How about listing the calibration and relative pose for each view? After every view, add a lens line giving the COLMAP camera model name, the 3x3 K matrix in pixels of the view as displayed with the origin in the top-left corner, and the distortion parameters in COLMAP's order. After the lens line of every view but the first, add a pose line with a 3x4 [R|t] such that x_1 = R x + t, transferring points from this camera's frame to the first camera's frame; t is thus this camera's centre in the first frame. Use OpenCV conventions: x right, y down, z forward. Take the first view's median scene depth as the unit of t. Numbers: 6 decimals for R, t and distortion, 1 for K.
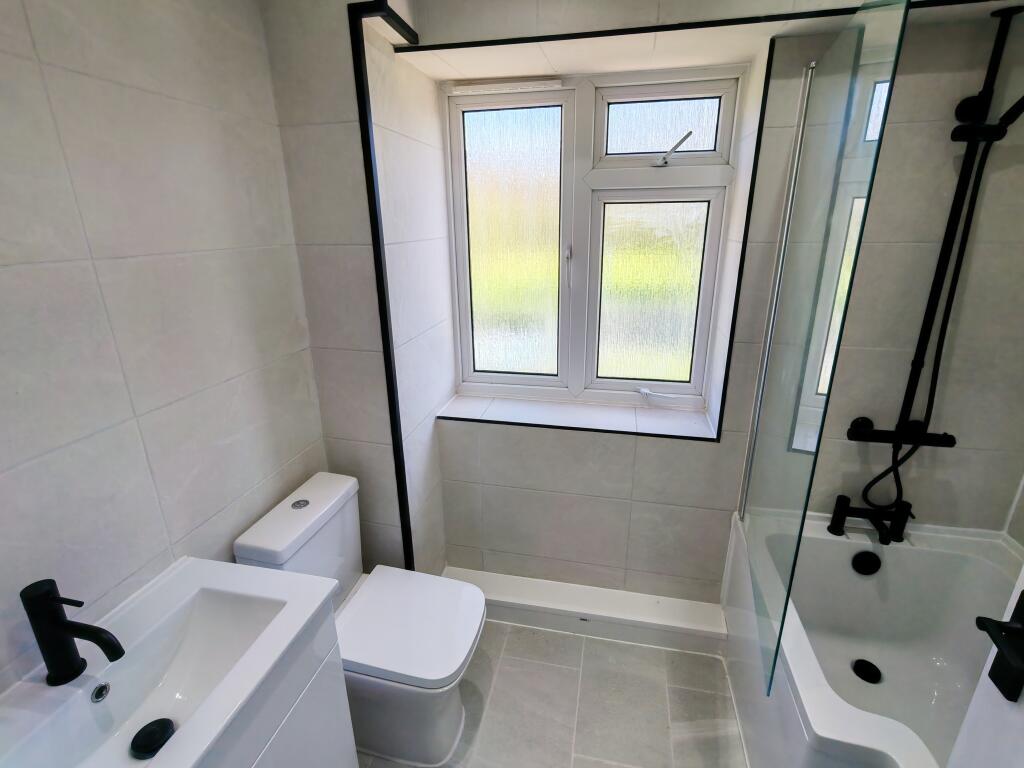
lens RADIAL K [[486.6, 0, 510.3], [0, 486.6, 380.6], [0, 0, 1]] dist [-0.001543, -0.000815]
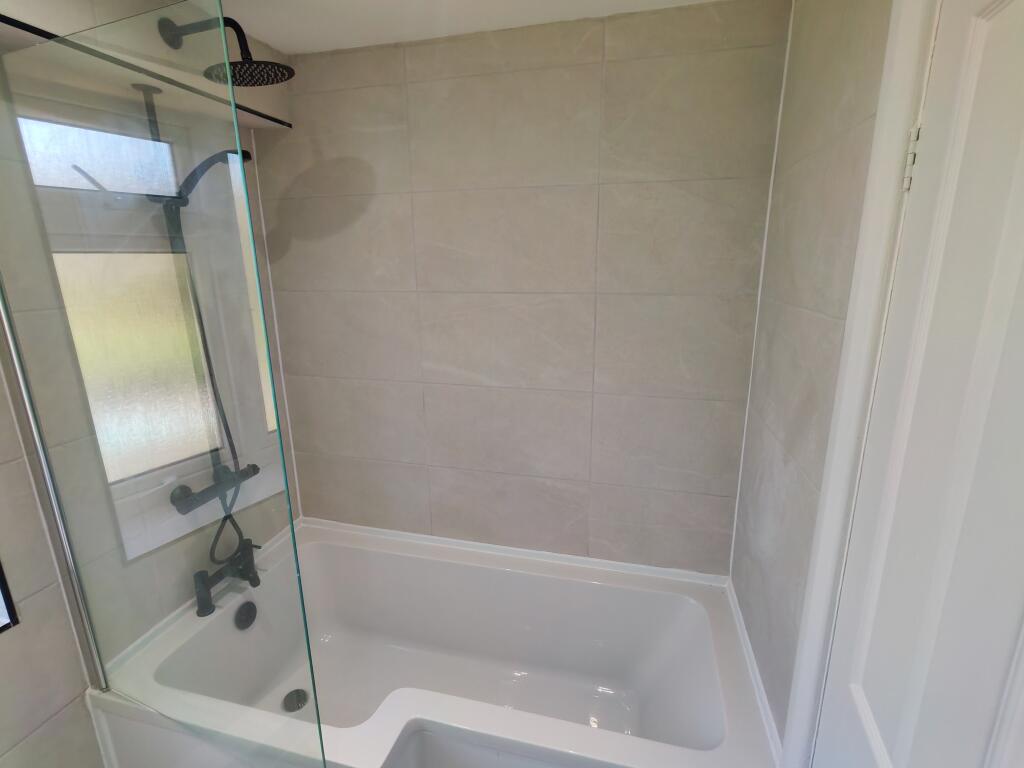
lens RADIAL K [[486.6, 0, 510.3], [0, 486.6, 380.6], [0, 0, 1]] dist [-0.001543, -0.000815]
pose [[0.031976, -0.227420, 0.973272, -0.102190], [0.338250, 0.918774, 0.203573, -0.081347], [-0.940513, 0.322700, 0.106304, 0.240286]]
